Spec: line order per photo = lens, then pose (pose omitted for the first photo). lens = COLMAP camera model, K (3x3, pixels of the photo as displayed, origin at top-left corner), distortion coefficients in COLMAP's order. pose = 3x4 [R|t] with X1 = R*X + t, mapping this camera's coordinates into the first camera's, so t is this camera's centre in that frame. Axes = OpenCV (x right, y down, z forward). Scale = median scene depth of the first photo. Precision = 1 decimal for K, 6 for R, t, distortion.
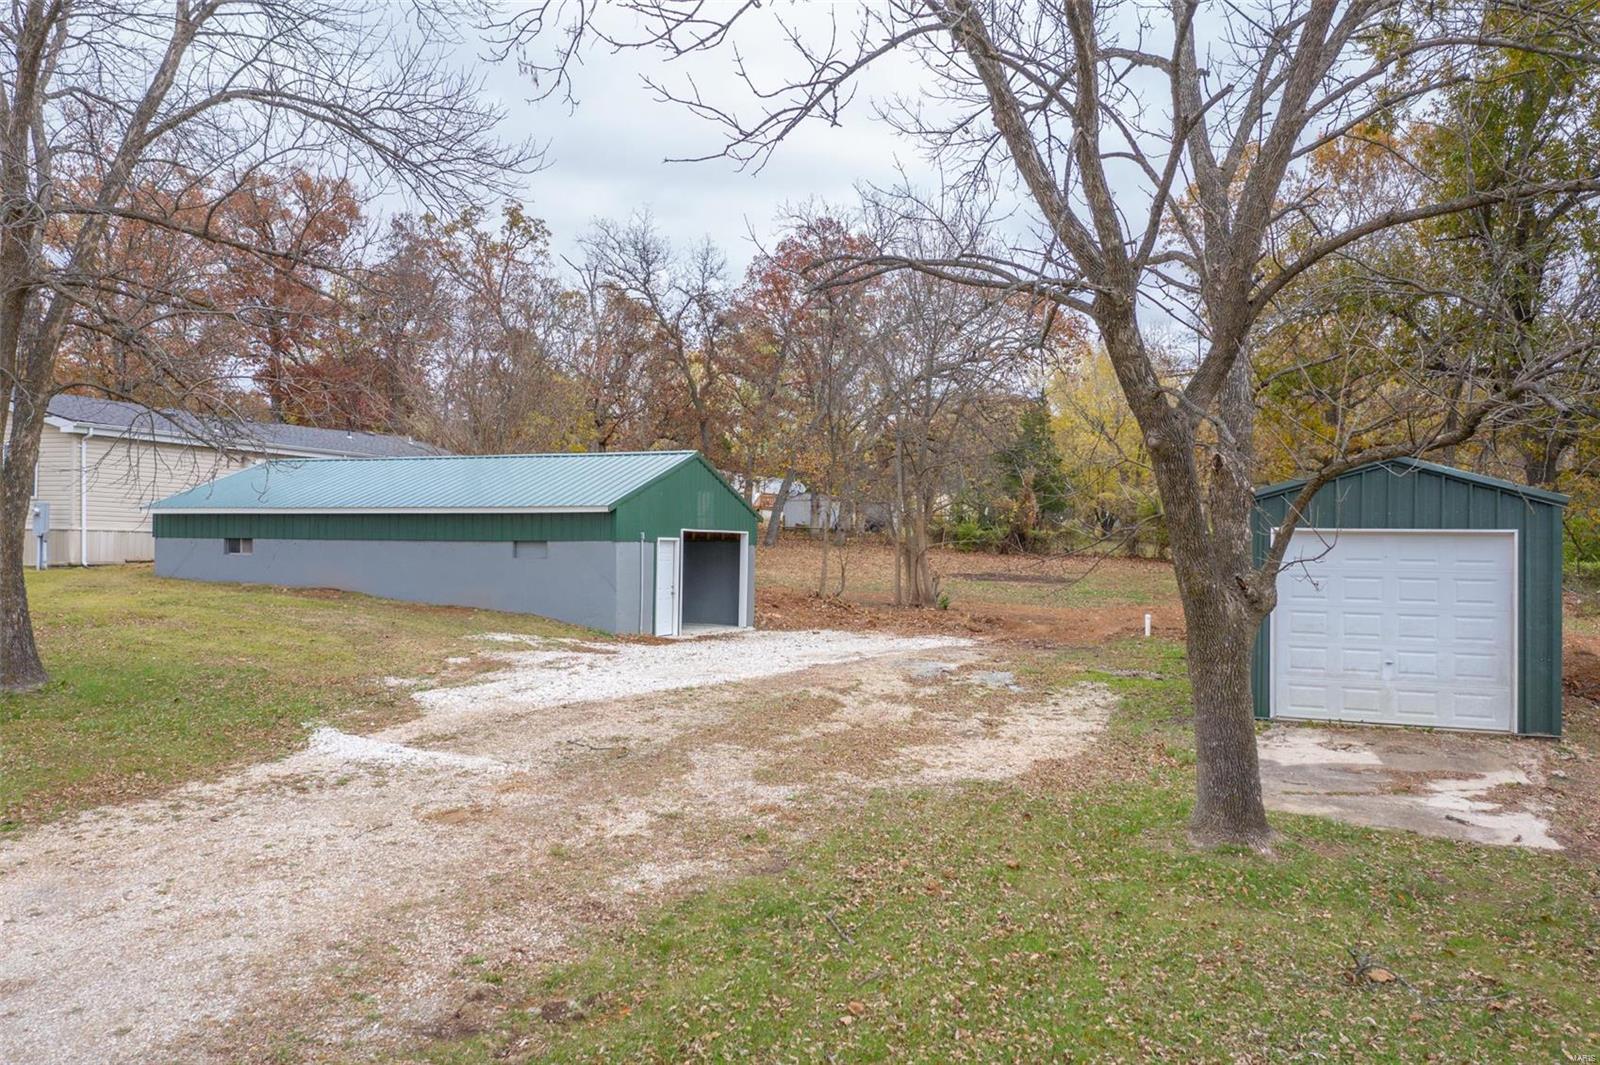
lens RADIAL K [[1270.1, 0, 800.0], [0, 1270.1, 532.5], [0, 0, 1]] dist [-0.010221, 0.007136]
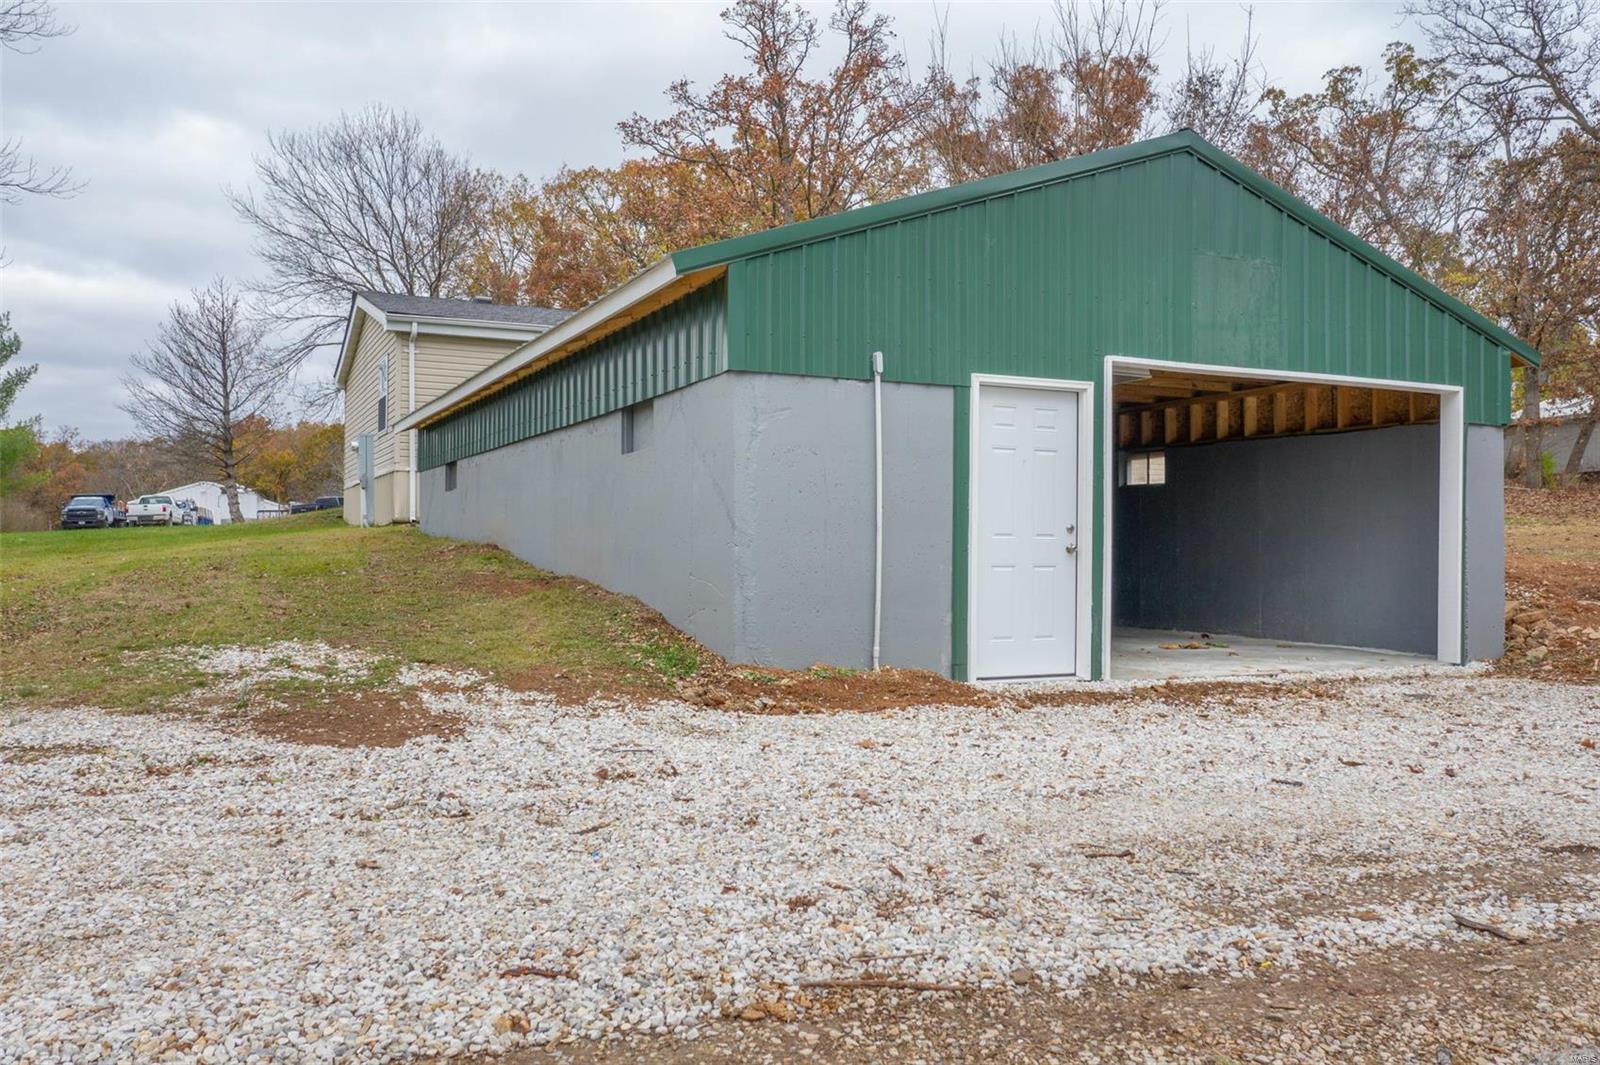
lens RADIAL K [[1270.1, 0, 800.0], [0, 1270.1, 532.5], [0, 0, 1]] dist [-0.010221, 0.007136]
pose [[0.715665, -0.015907, -0.698262, 0.073682], [0.015184, 0.999859, -0.007214, 0.040140], [0.698278, -0.005440, 0.715806, 0.648976]]
